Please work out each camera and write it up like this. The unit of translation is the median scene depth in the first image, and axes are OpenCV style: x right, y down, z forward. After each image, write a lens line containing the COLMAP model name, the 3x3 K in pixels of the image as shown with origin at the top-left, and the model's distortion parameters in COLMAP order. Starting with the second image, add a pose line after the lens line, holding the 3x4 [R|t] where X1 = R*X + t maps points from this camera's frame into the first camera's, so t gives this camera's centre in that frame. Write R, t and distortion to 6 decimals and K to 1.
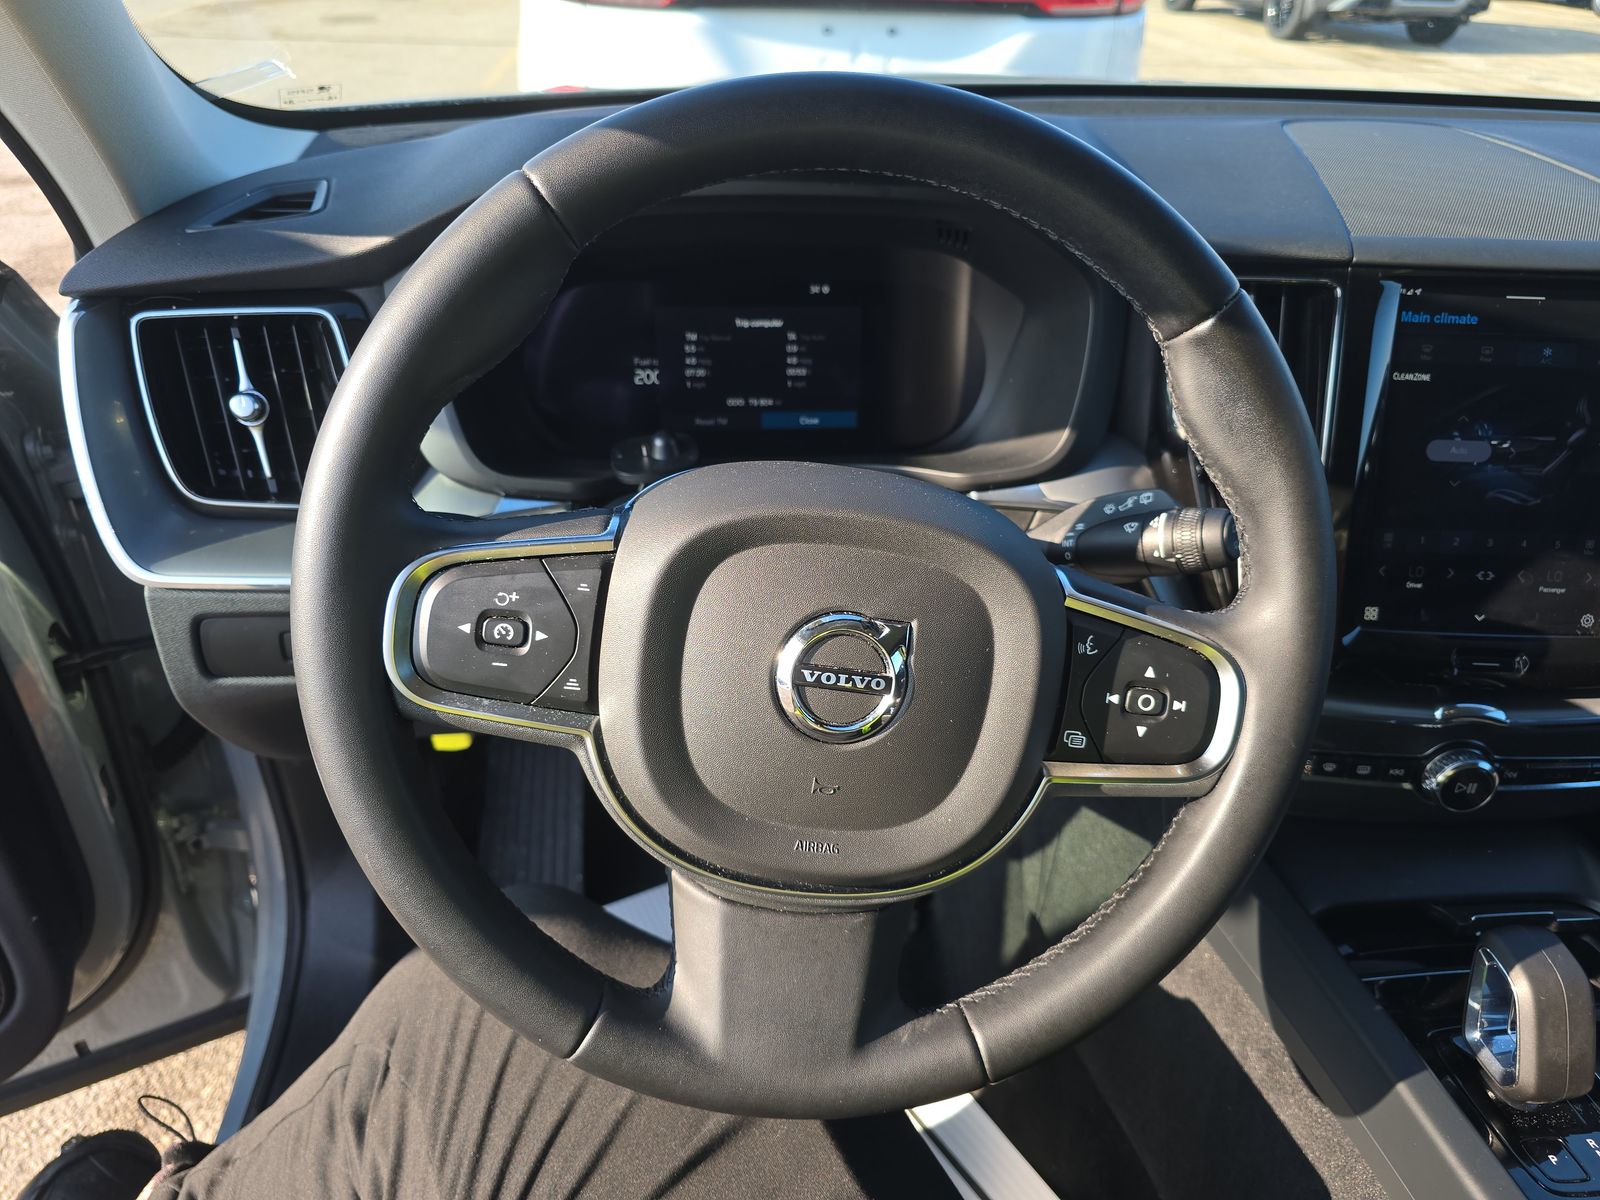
lens RADIAL K [[1057.4, 0, 802.9], [0, 1057.4, 605.1], [0, 0, 1]] dist [0.016128, -0.006716]
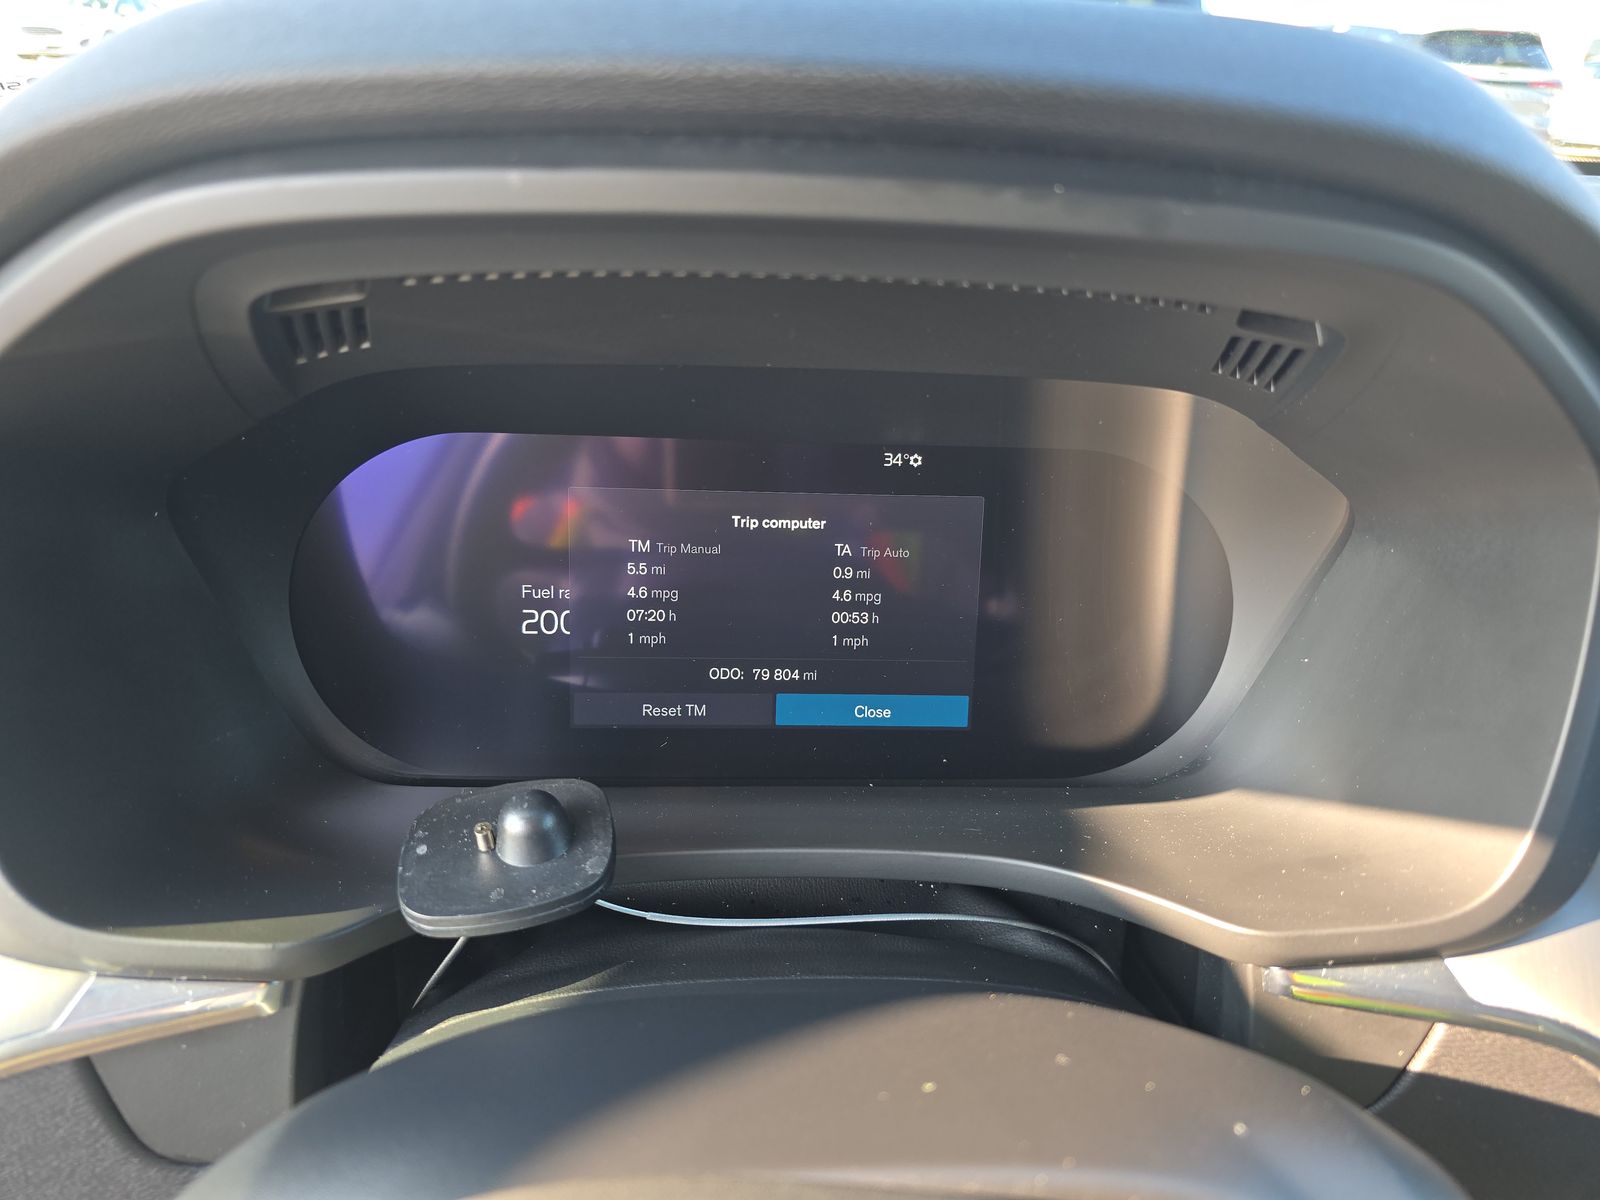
lens RADIAL K [[1057.4, 0, 802.9], [0, 1057.4, 605.1], [0, 0, 1]] dist [0.016128, -0.006716]
pose [[0.998793, 0.037844, -0.031299, -0.013155], [-0.041129, 0.992854, -0.112020, -0.172225], [0.026836, 0.113172, 0.993213, 0.511863]]
